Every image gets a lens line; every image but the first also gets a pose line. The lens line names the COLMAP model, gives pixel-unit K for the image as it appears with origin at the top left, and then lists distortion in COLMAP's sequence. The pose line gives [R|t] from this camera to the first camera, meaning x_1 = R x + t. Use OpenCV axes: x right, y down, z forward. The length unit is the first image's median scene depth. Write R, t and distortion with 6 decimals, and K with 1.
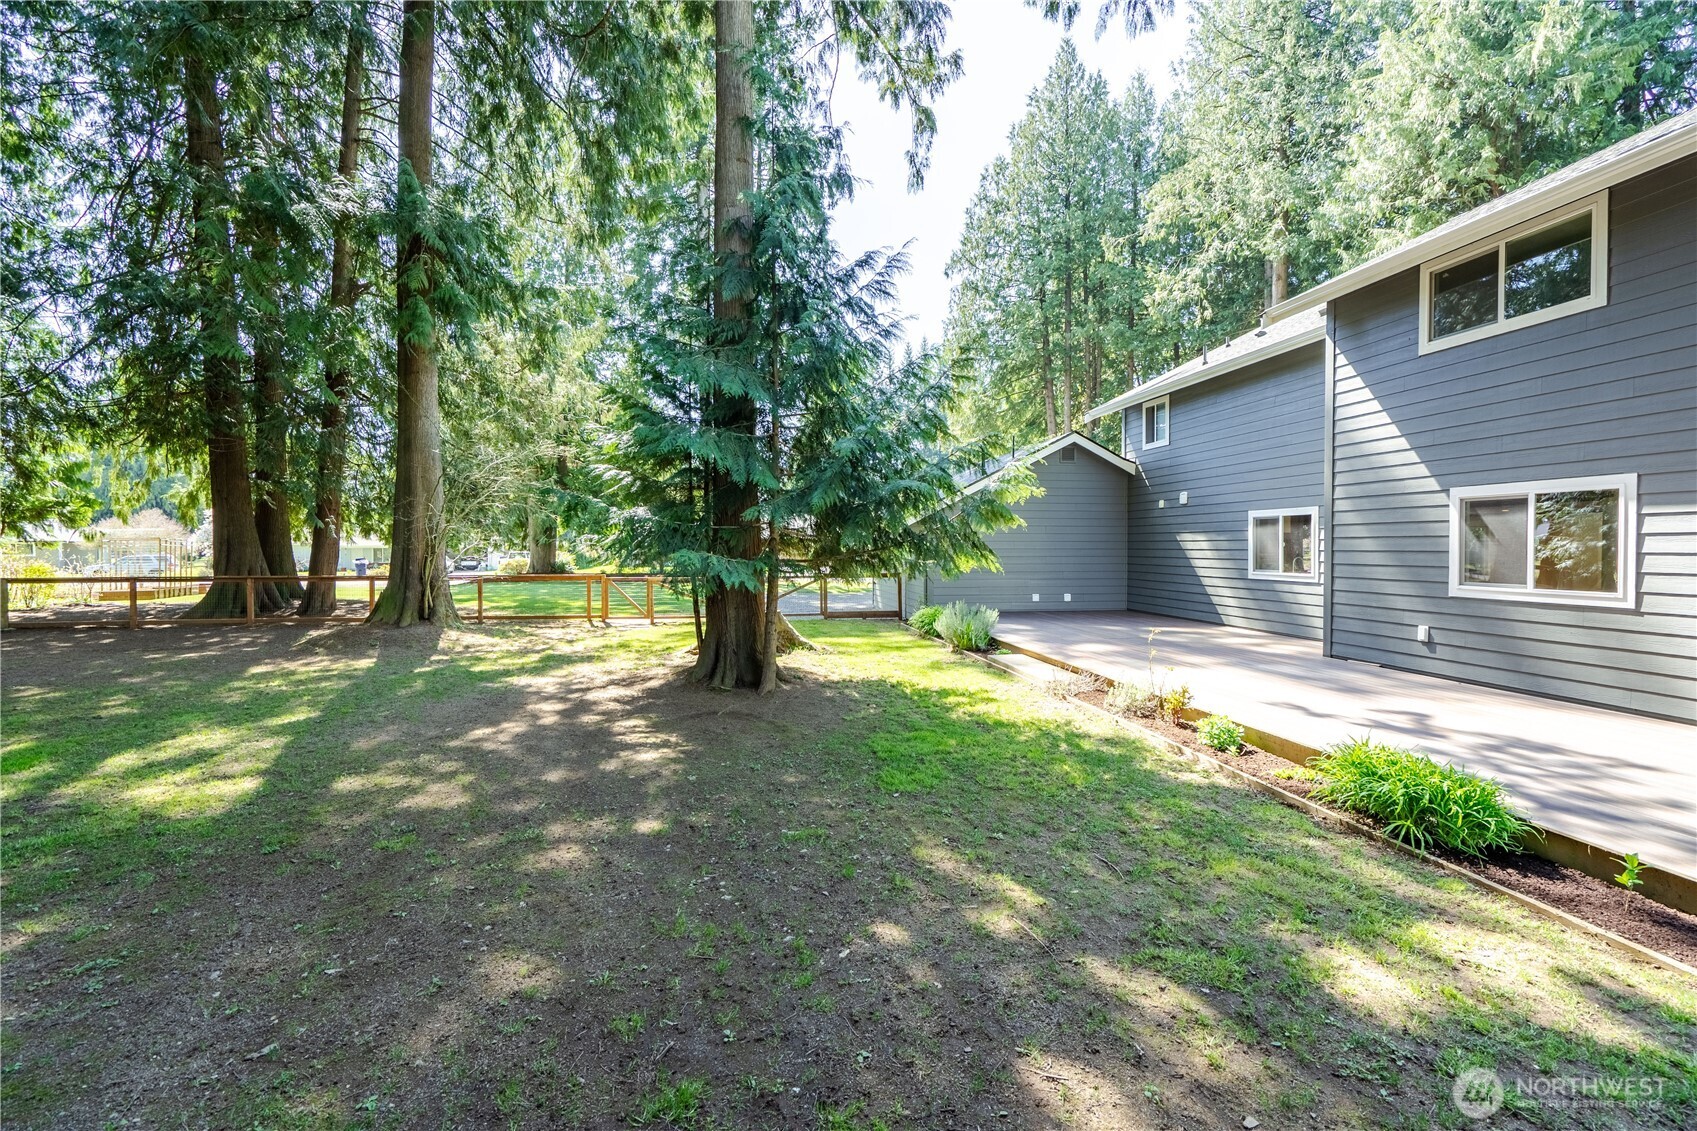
lens RADIAL K [[777.2, 0, 851.2], [0, 777.2, 561.6], [0, 0, 1]] dist [-0.002558, 0.003442]
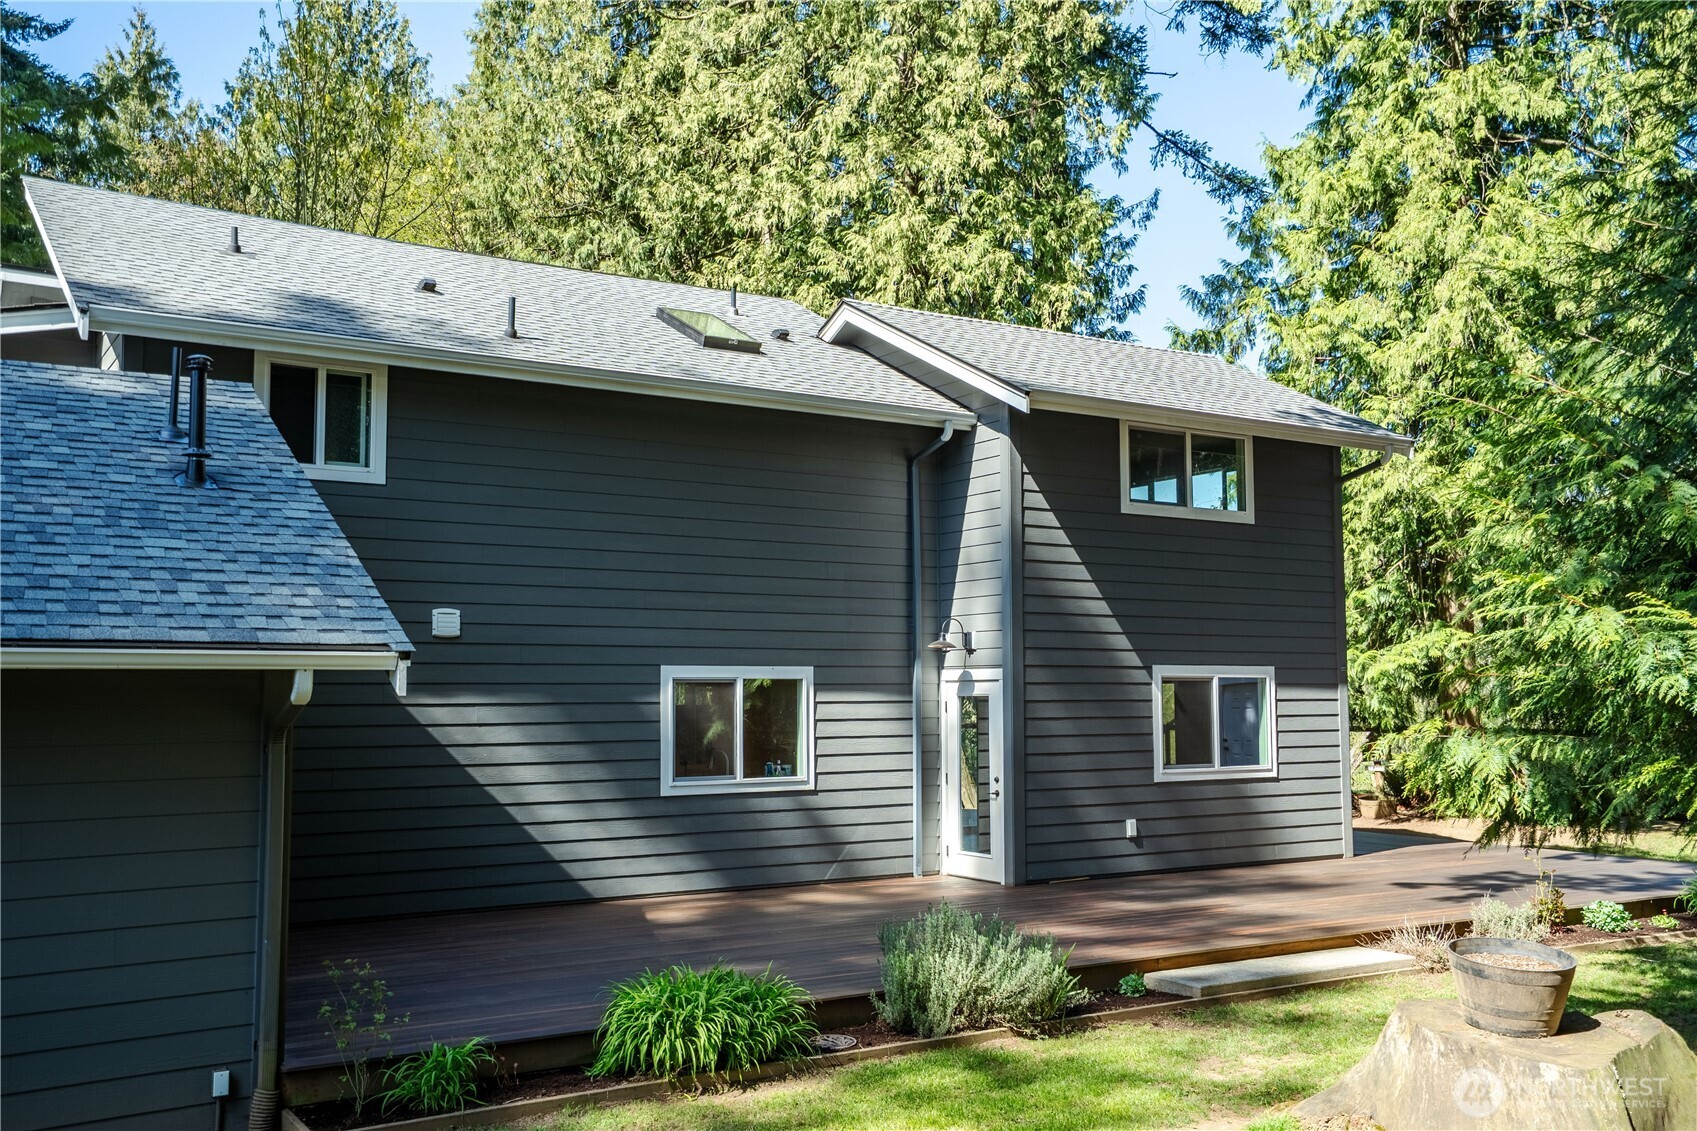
lens RADIAL K [[1542.6, 0, 848.2], [0, 1542.6, 564.5], [0, 0, 1]] dist [0.000826, 0.000000]
pose [[-0.398312, 0.069222, 0.914634, -0.275834], [0.018283, 0.997549, -0.067535, -0.034241], [-0.917068, -0.010178, -0.398601, 0.731817]]
